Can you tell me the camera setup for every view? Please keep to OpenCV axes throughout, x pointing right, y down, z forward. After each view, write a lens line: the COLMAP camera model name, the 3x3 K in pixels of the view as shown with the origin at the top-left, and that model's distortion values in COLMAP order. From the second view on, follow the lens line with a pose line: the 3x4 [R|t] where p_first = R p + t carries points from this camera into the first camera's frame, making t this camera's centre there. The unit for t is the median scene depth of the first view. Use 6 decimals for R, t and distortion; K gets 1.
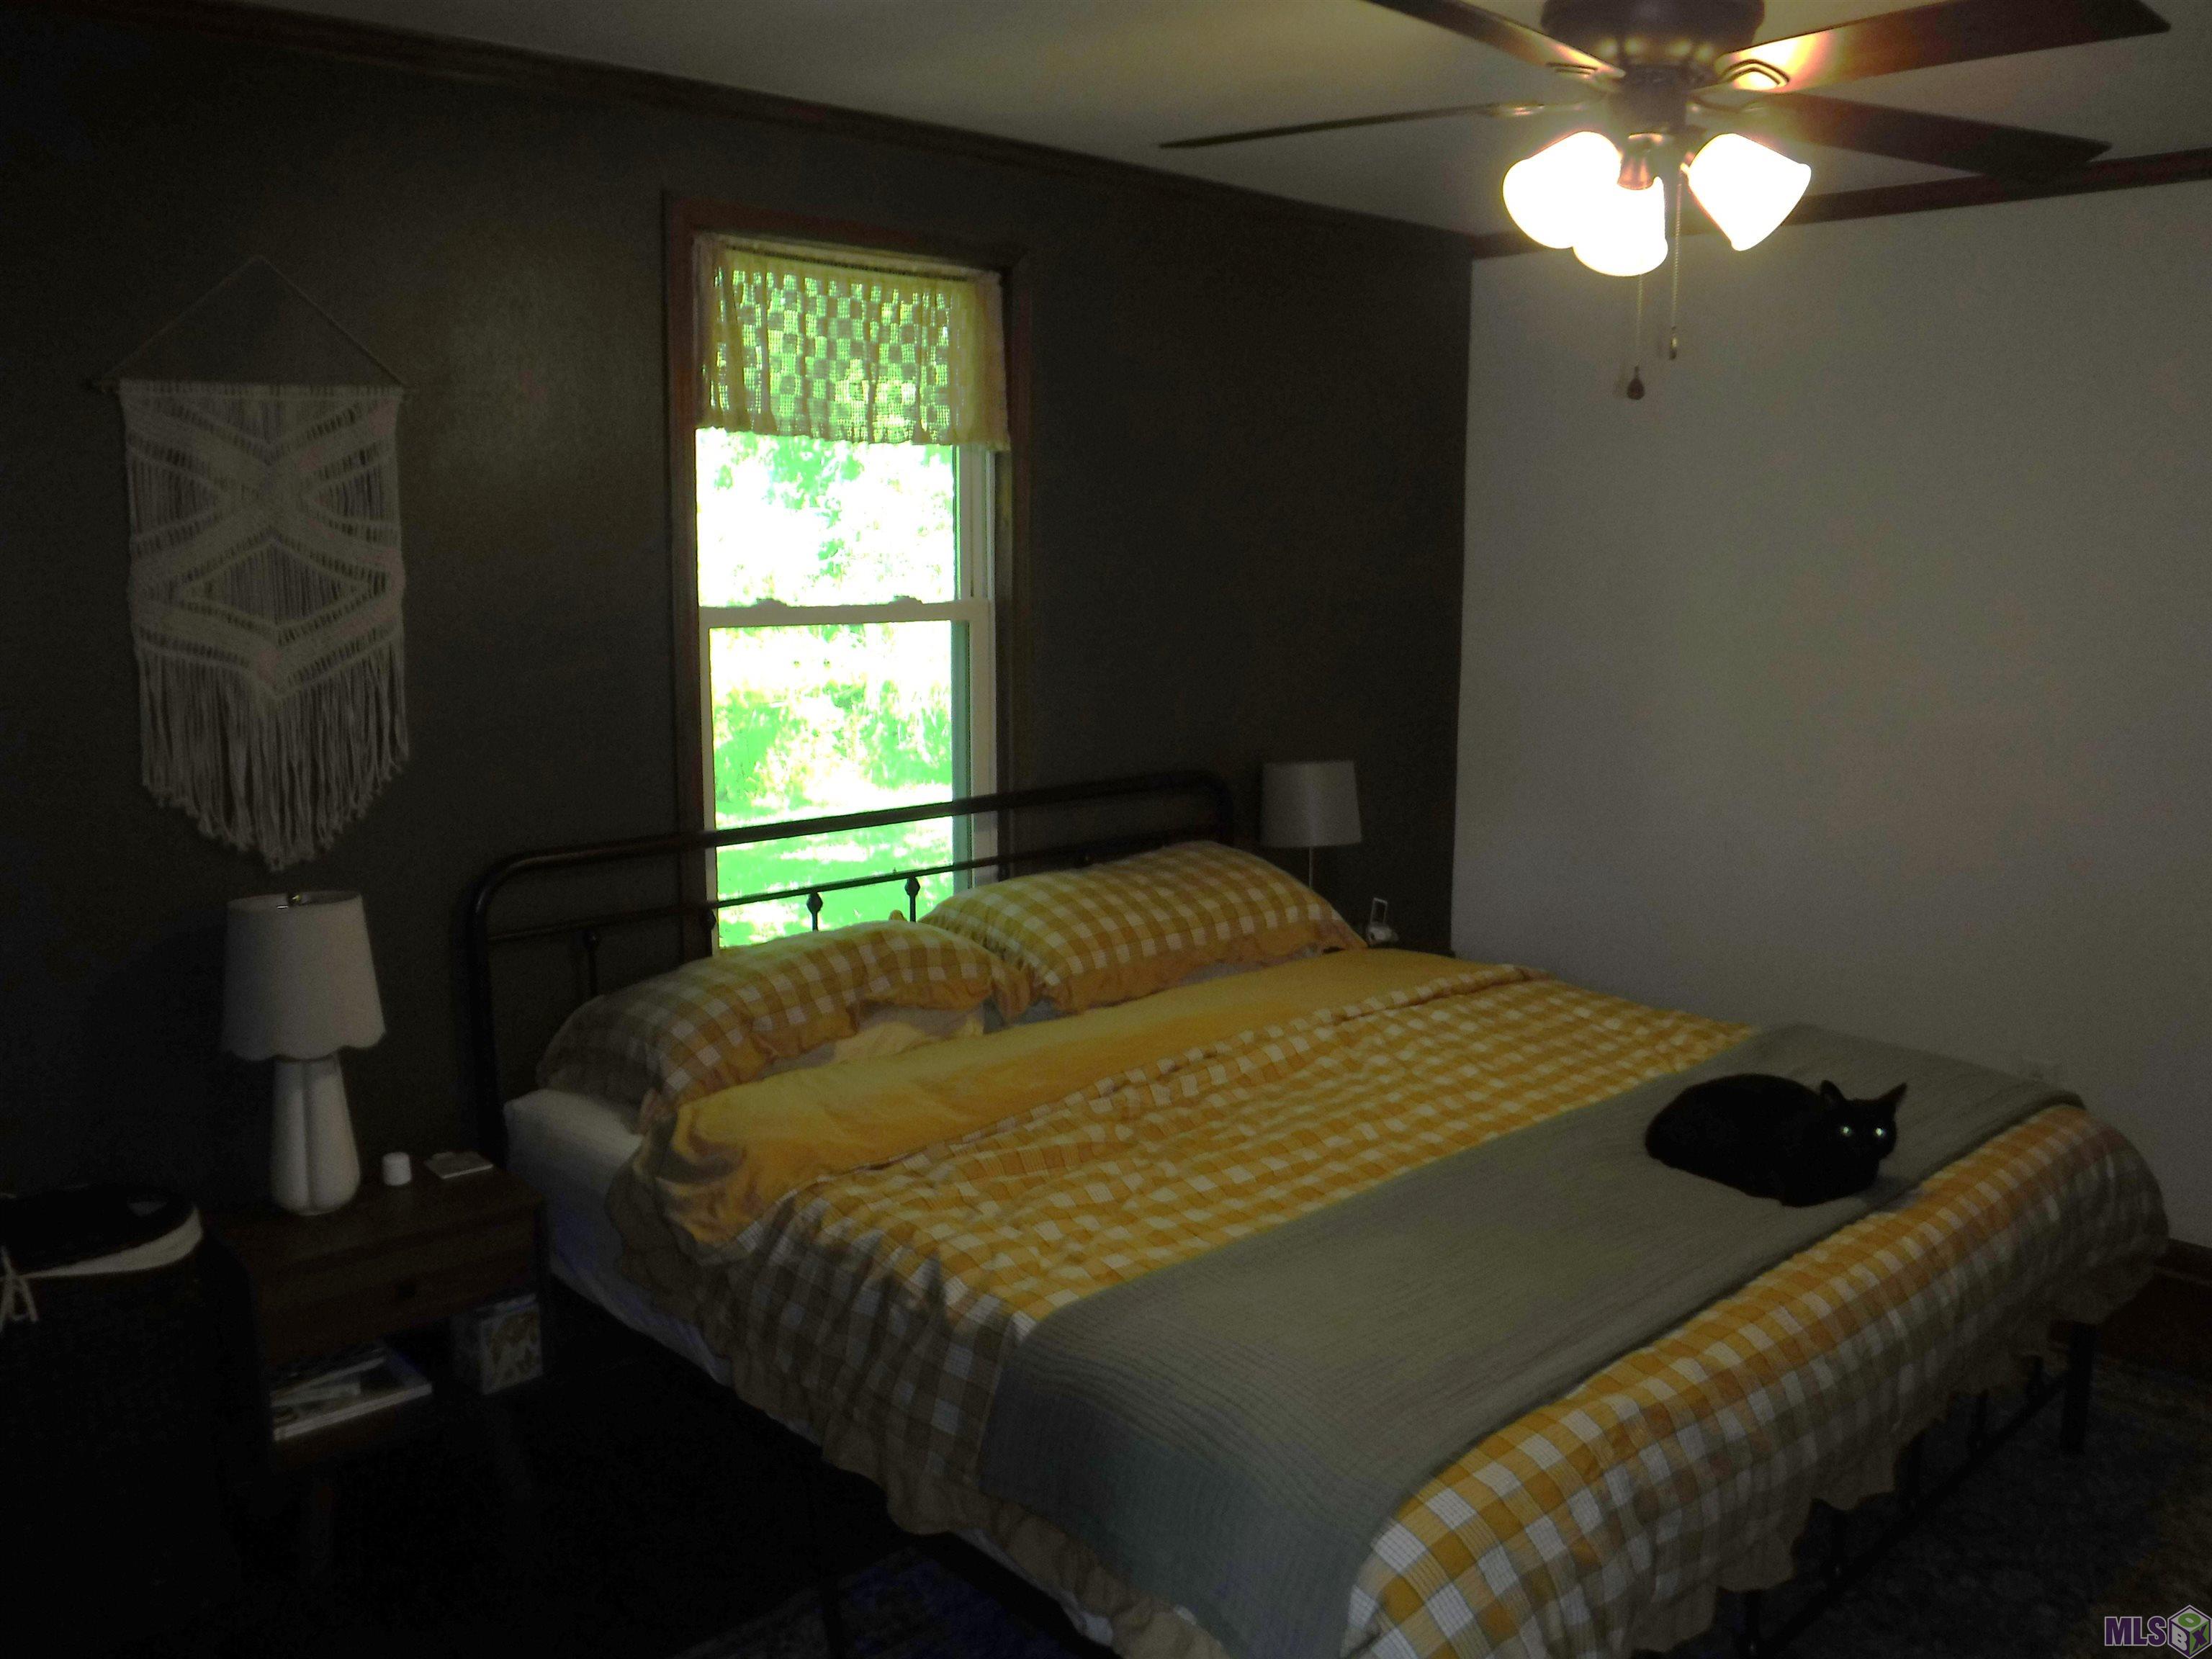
lens RADIAL K [[1830.7, 0, 1089.4], [0, 1830.7, 818.3], [0, 0, 1]] dist [-0.085230, 0.033322]
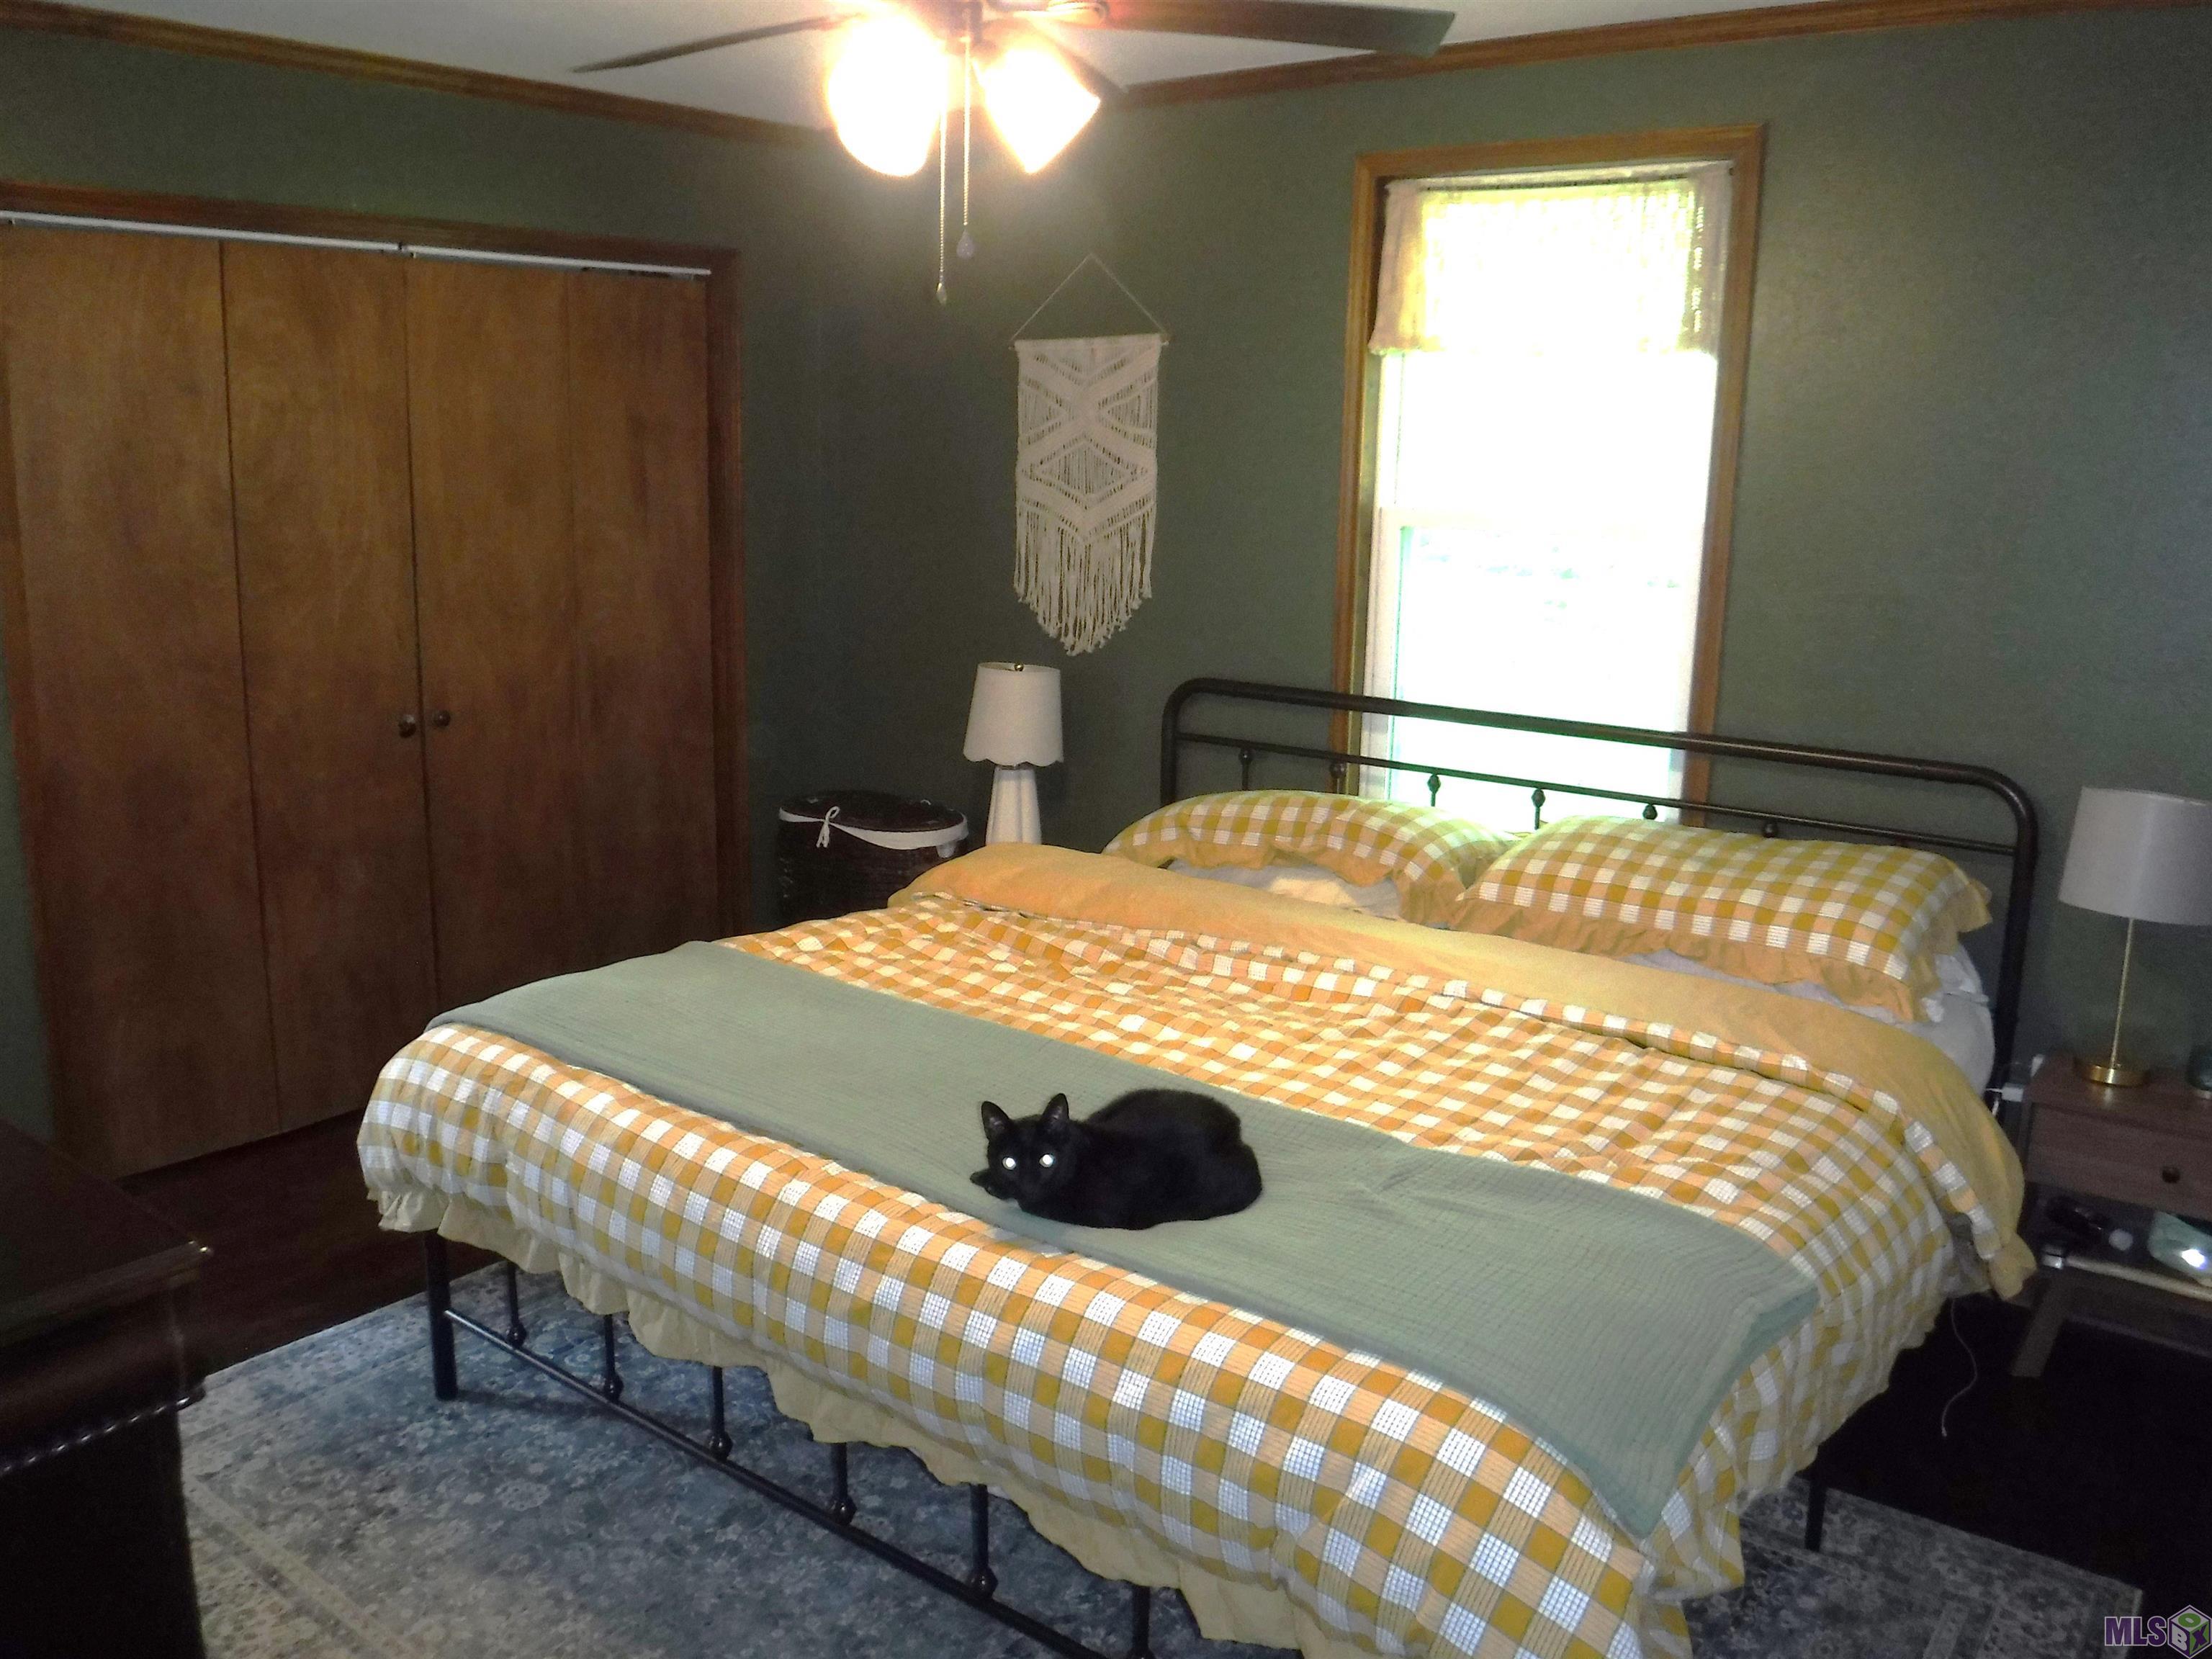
lens RADIAL K [[1830.7, 0, 1087.9], [0, 1830.7, 833.5], [0, 0, 1]] dist [-0.085230, 0.033322]
pose [[0.149785, 0.221033, -0.963696, 1.114467], [-0.155068, 0.967881, 0.197891, -0.136147], [0.976483, 0.119797, 0.179249, 0.750973]]
